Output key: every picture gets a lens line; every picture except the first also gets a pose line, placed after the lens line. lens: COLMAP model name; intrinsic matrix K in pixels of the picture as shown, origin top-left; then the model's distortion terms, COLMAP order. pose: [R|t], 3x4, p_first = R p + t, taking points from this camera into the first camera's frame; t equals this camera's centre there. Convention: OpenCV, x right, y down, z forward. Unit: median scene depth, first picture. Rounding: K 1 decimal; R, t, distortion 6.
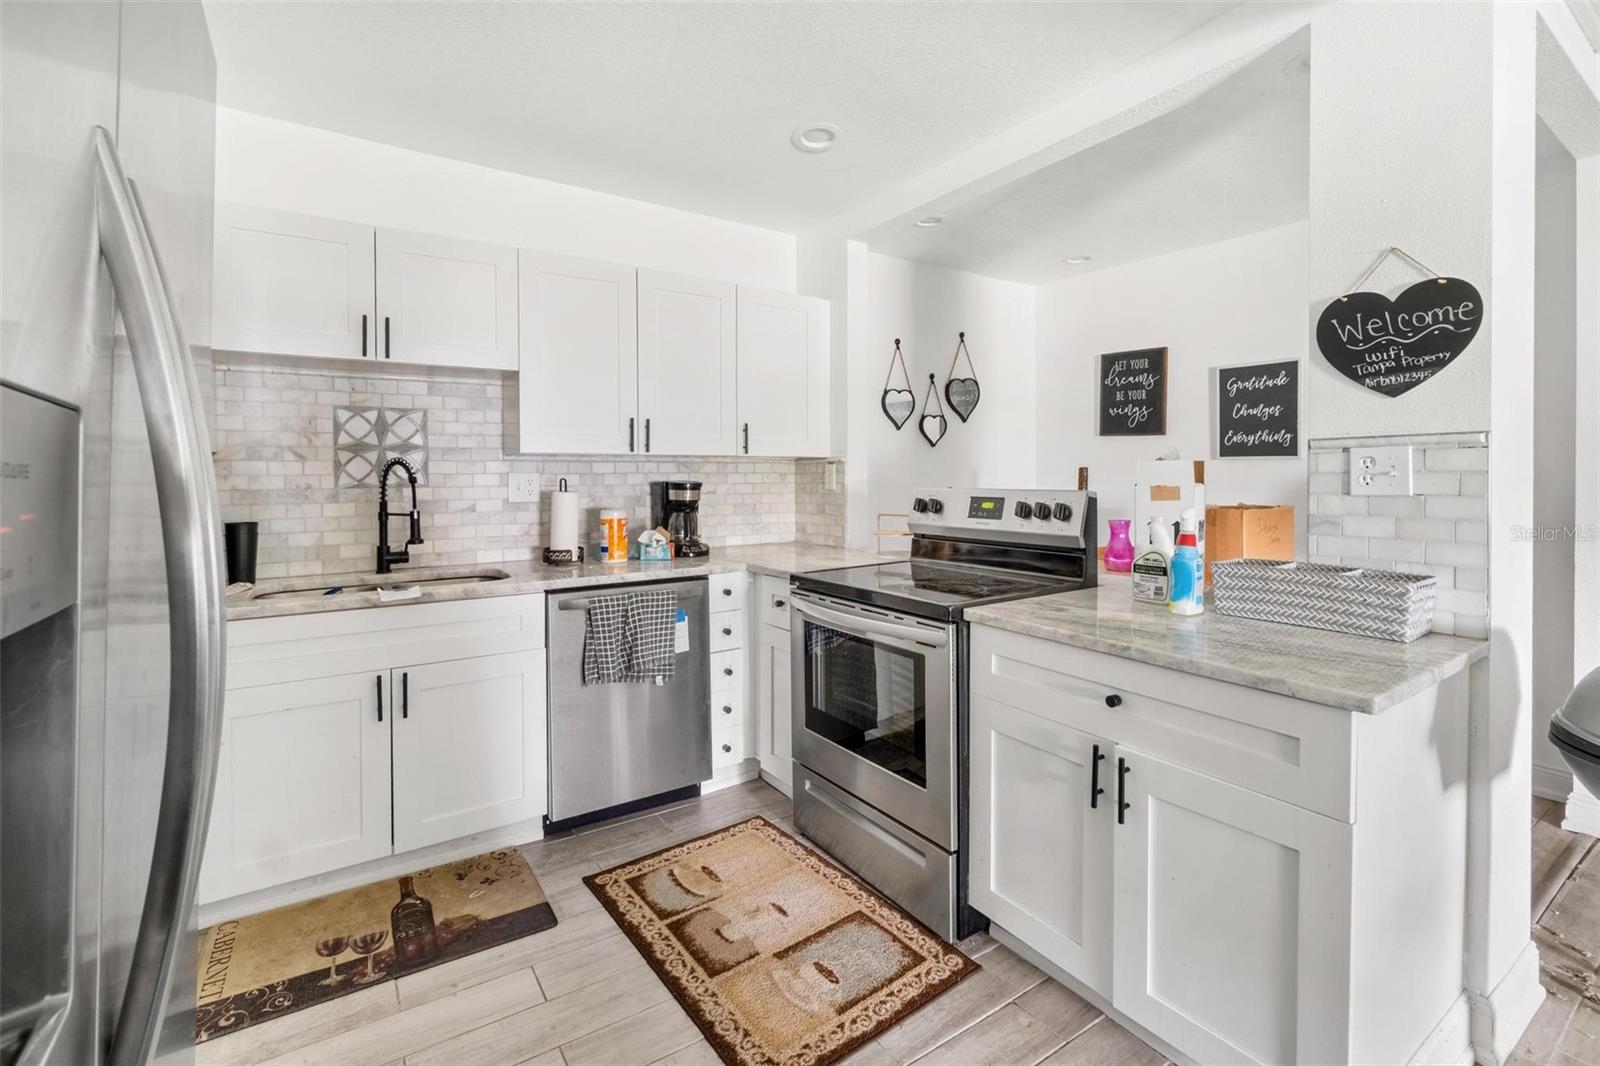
lens RADIAL K [[691.3, 0, 799.3], [0, 691.3, 483.9], [0, 0, 1]] dist [-0.005248, -0.000567]
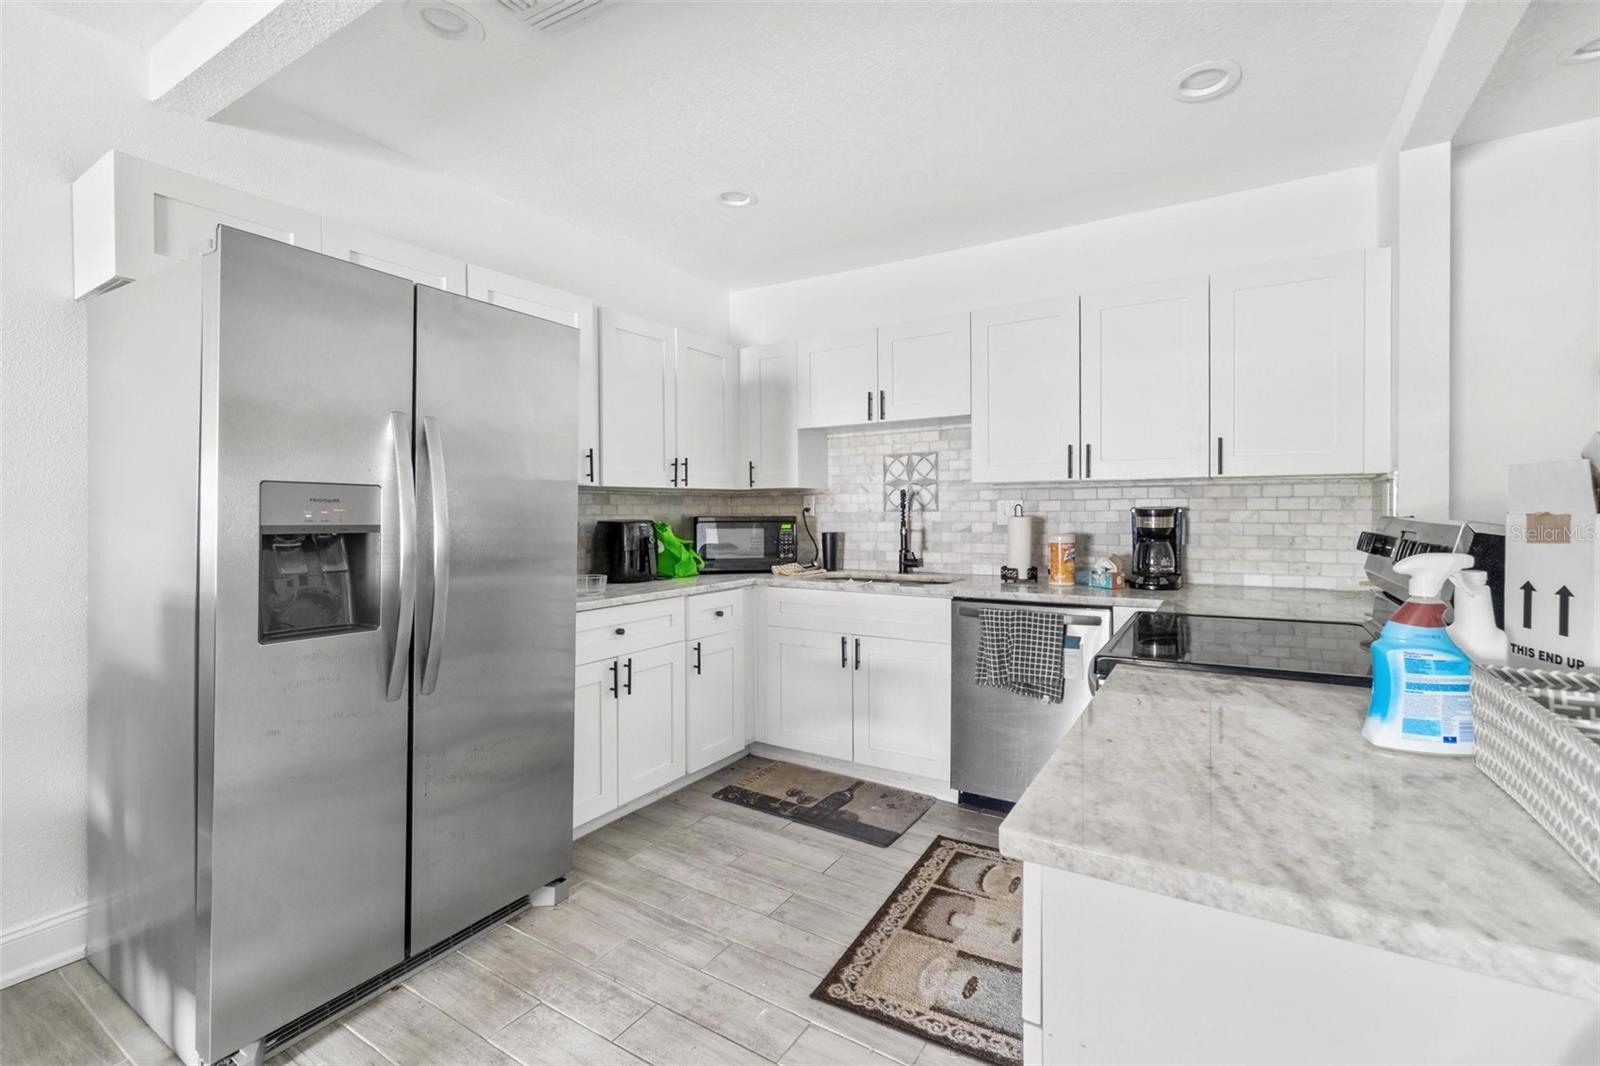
lens RADIAL K [[691.3, 0, 800.0], [0, 691.3, 519.4], [0, 0, 1]] dist [-0.005248, -0.000567]
pose [[0.424831, 0.015888, -0.905133, 0.655708], [-0.005495, 0.999873, 0.014972, 0.001837], [0.905256, -0.001387, 0.424864, 0.263190]]
